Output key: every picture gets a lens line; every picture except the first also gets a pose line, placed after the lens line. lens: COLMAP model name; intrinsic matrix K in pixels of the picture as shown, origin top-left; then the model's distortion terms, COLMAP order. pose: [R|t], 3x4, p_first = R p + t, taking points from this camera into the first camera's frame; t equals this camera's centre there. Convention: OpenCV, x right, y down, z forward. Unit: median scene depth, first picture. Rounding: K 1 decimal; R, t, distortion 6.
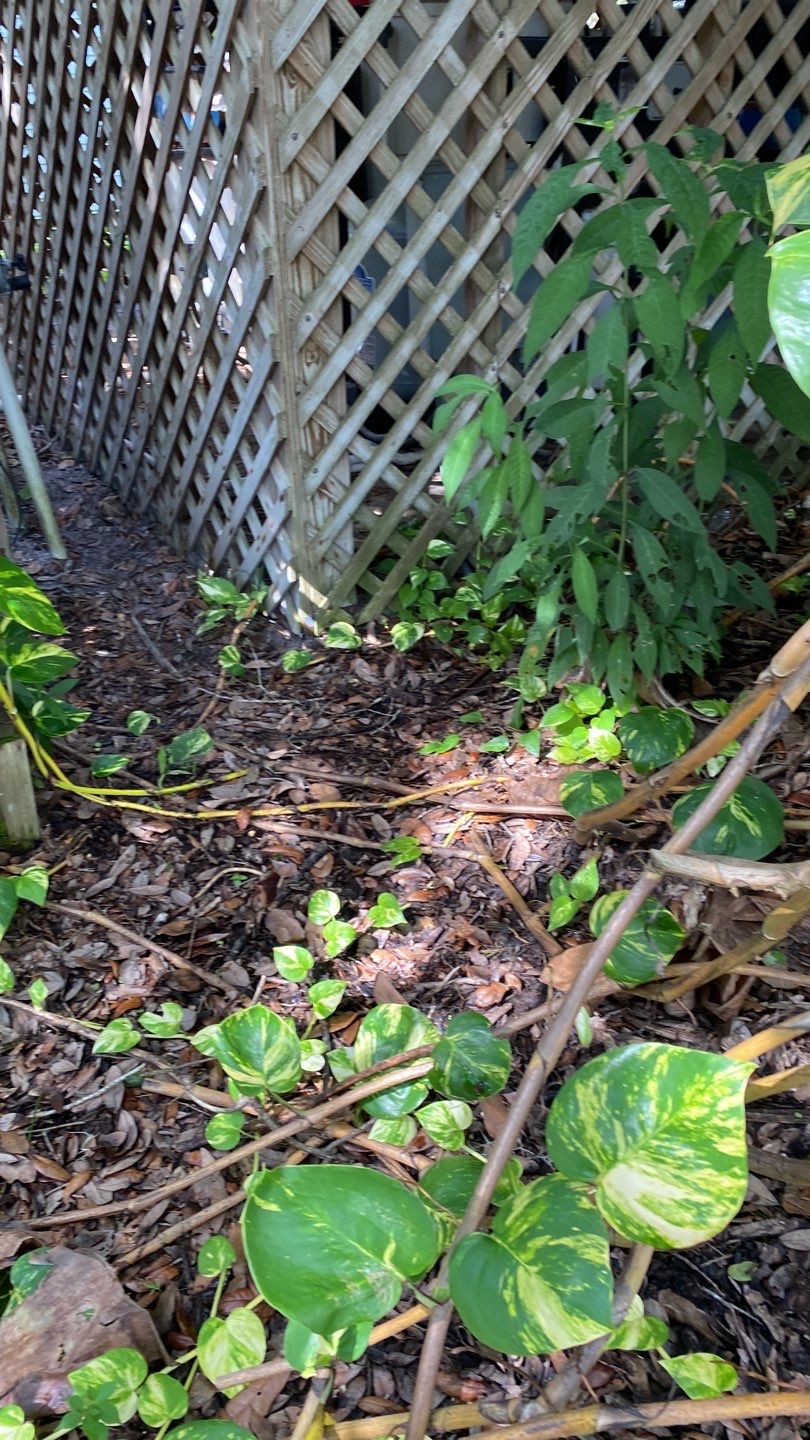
lens RADIAL K [[1115.4, 0, 406.2], [0, 1115.4, 694.5], [0, 0, 1]] dist [0.115700, -0.242317]
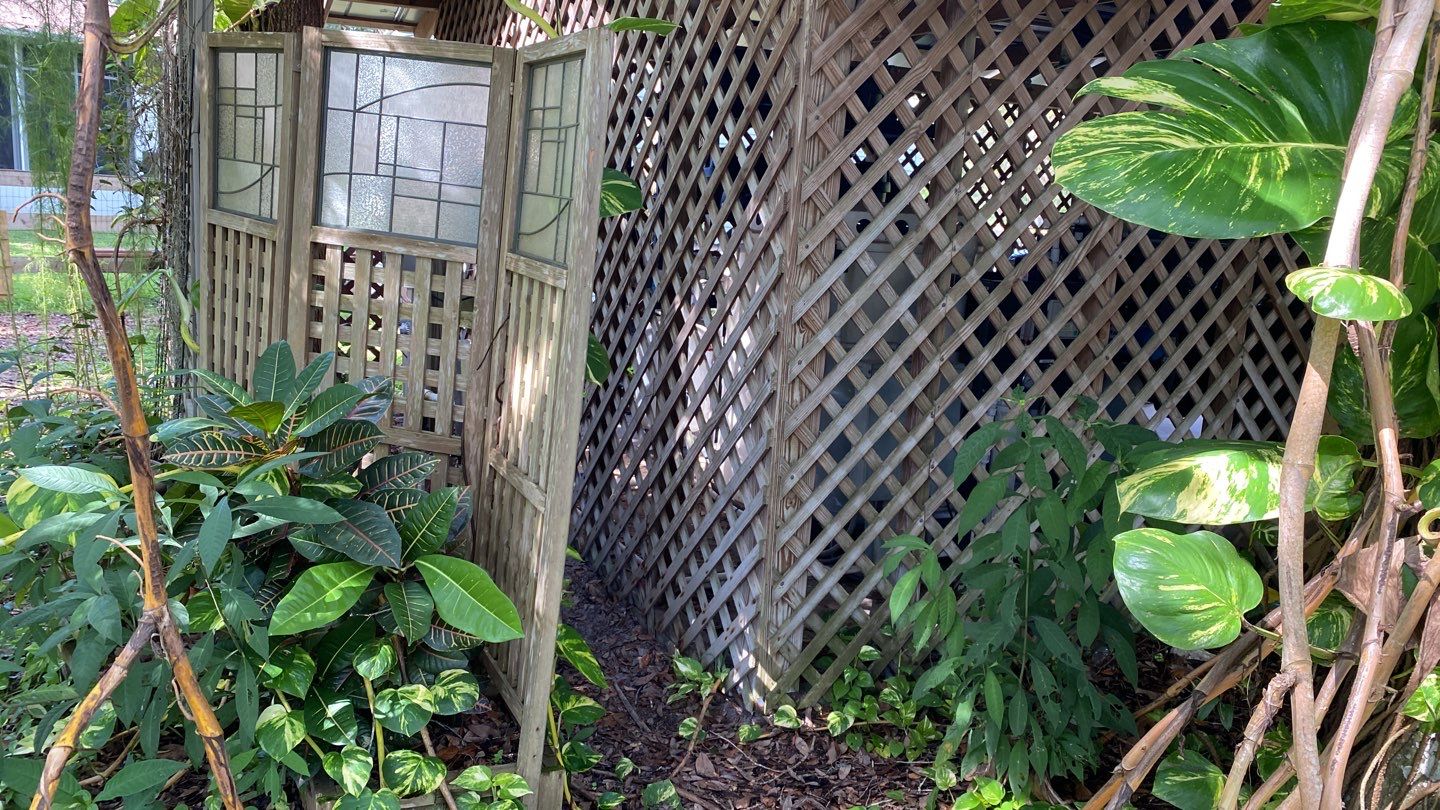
lens RADIAL K [[1128.8, 0, 719.9], [0, 1128.8, 411.8], [0, 0, 1]] dist [0.119529, -0.221247]
pose [[0.993196, 0.092848, -0.070296, -0.077779], [-0.110333, 0.943373, -0.312850, 0.032571], [0.037268, 0.318477, 0.947198, -0.317166]]
